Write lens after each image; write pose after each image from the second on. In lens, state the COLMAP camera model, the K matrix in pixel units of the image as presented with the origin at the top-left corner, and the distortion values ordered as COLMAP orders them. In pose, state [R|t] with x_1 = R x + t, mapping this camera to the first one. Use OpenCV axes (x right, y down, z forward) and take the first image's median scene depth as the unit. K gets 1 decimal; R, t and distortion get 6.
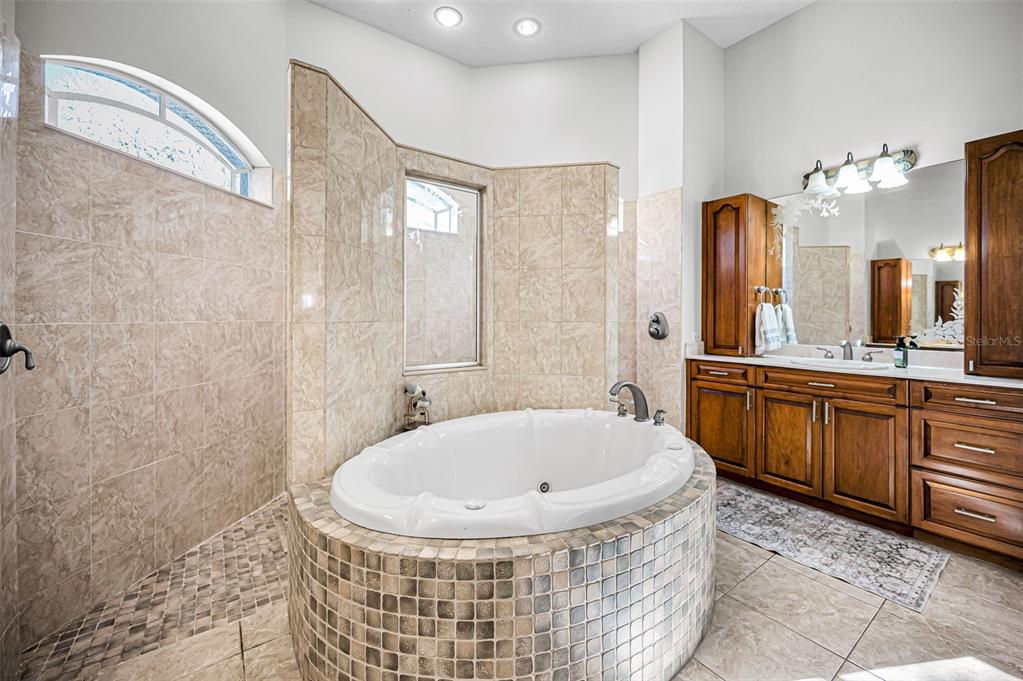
lens RADIAL K [[414.6, 0, 518.8], [0, 414.6, 317.6], [0, 0, 1]] dist [-0.001155, -0.000245]
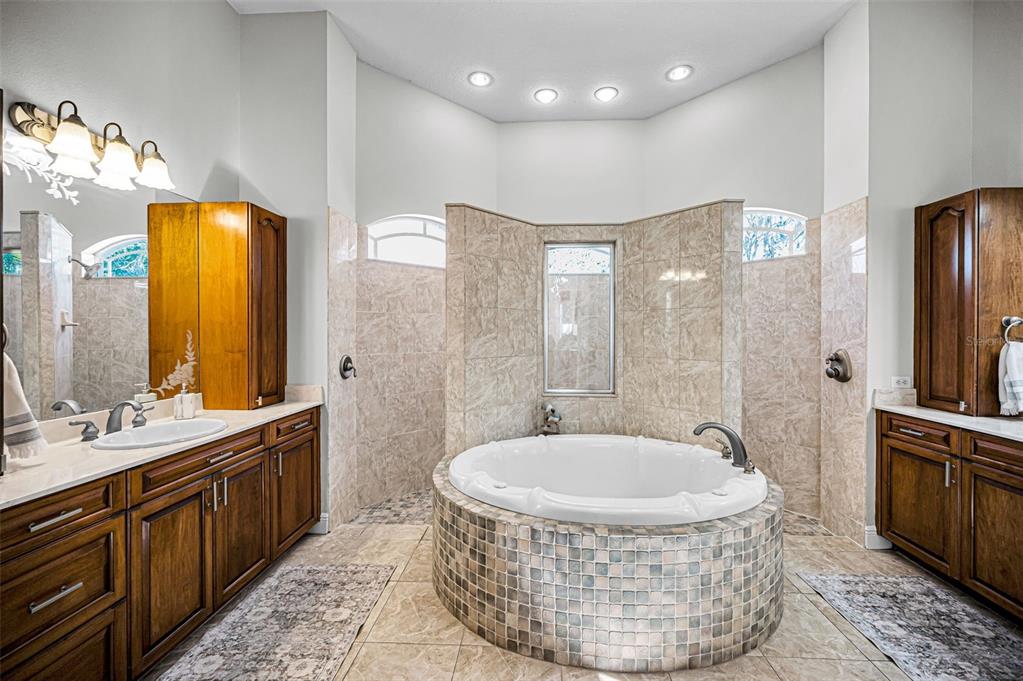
lens RADIAL K [[408.0, 0, 517.9], [0, 408.0, 334.6], [0, 0, 1]] dist [-0.001052, 0.000053]
pose [[0.771958, 0.002200, -0.635670, 0.454258], [-0.001242, 0.999997, 0.001952, -0.055452], [0.635673, -0.000718, 0.771958, -0.062973]]
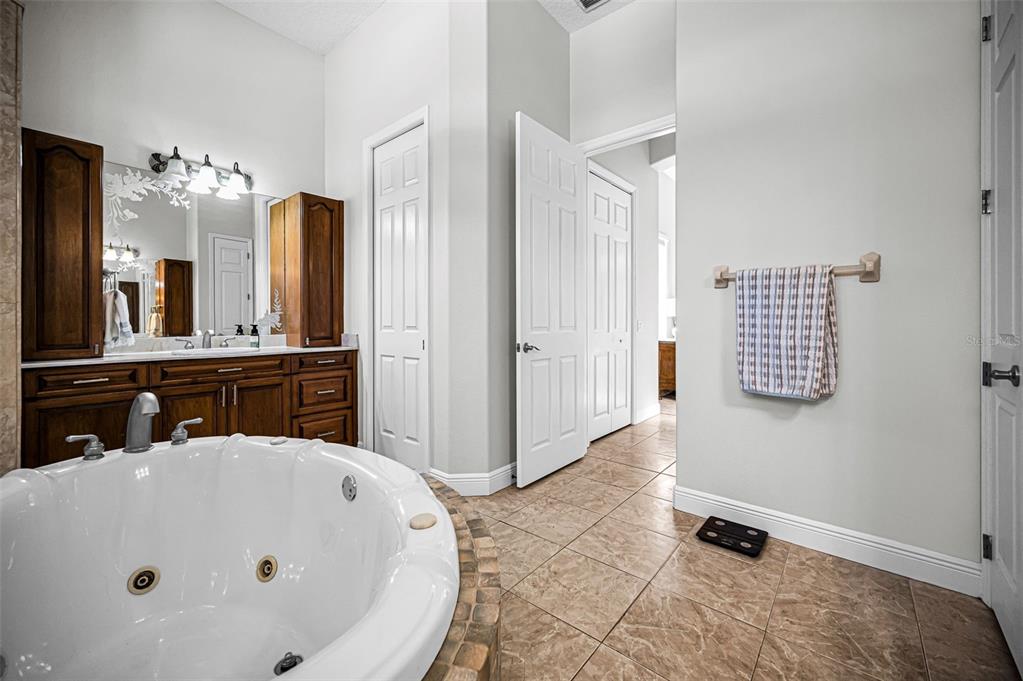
lens RADIAL K [[414.6, 0, 518.8], [0, 414.6, 317.6], [0, 0, 1]] dist [-0.001155, -0.000245]
pose [[-0.241586, 0.002147, 0.970377, -0.464136], [0.001572, 0.999997, -0.001822, 0.028239], [-0.970378, 0.001085, -0.241589, 0.505853]]
